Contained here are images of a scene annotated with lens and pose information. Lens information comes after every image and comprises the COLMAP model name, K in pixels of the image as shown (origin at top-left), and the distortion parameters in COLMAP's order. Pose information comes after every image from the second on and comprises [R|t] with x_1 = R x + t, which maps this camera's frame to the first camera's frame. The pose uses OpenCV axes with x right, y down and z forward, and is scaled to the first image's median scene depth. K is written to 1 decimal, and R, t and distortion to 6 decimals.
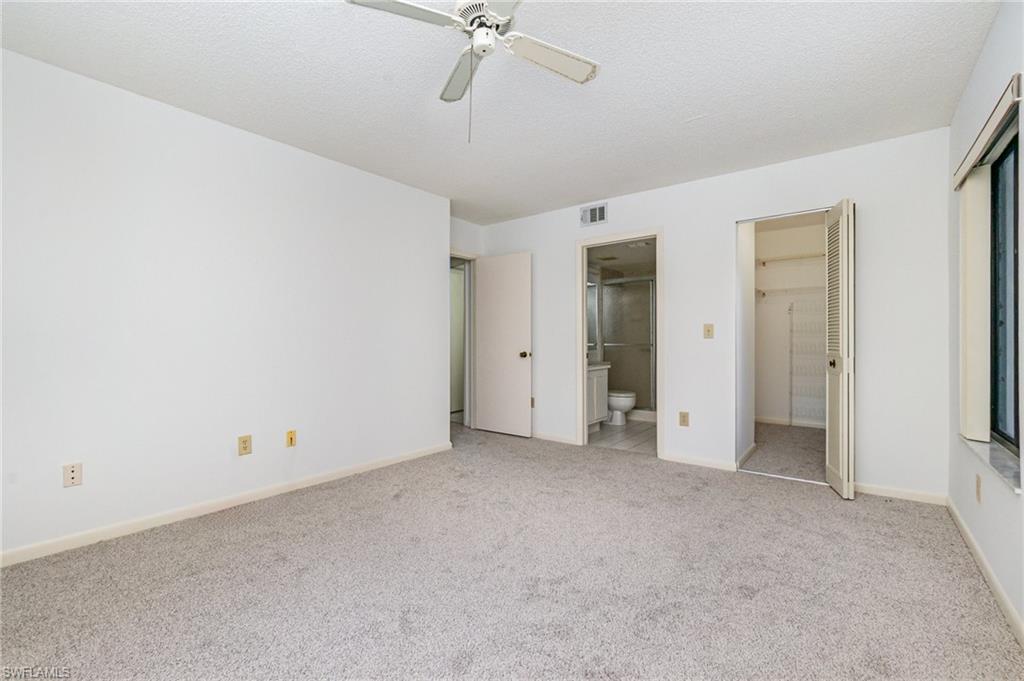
lens RADIAL K [[443.7, 0, 508.7], [0, 443.7, 335.5], [0, 0, 1]] dist [-0.001864, 0.000302]
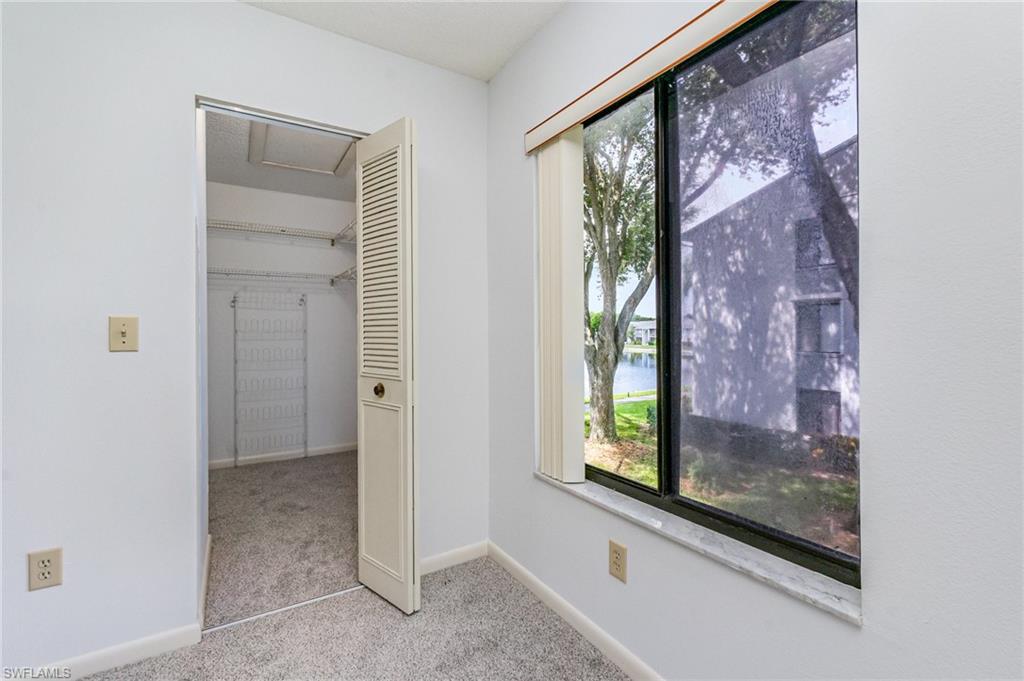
lens RADIAL K [[443.7, 0, 508.7], [0, 443.7, 335.5], [0, 0, 1]] dist [-0.001864, 0.000302]
pose [[0.346746, -0.005664, 0.937942, 0.189419], [0.002202, 0.999984, 0.005224, -0.010798], [-0.937957, 0.000254, 0.346753, 0.522901]]
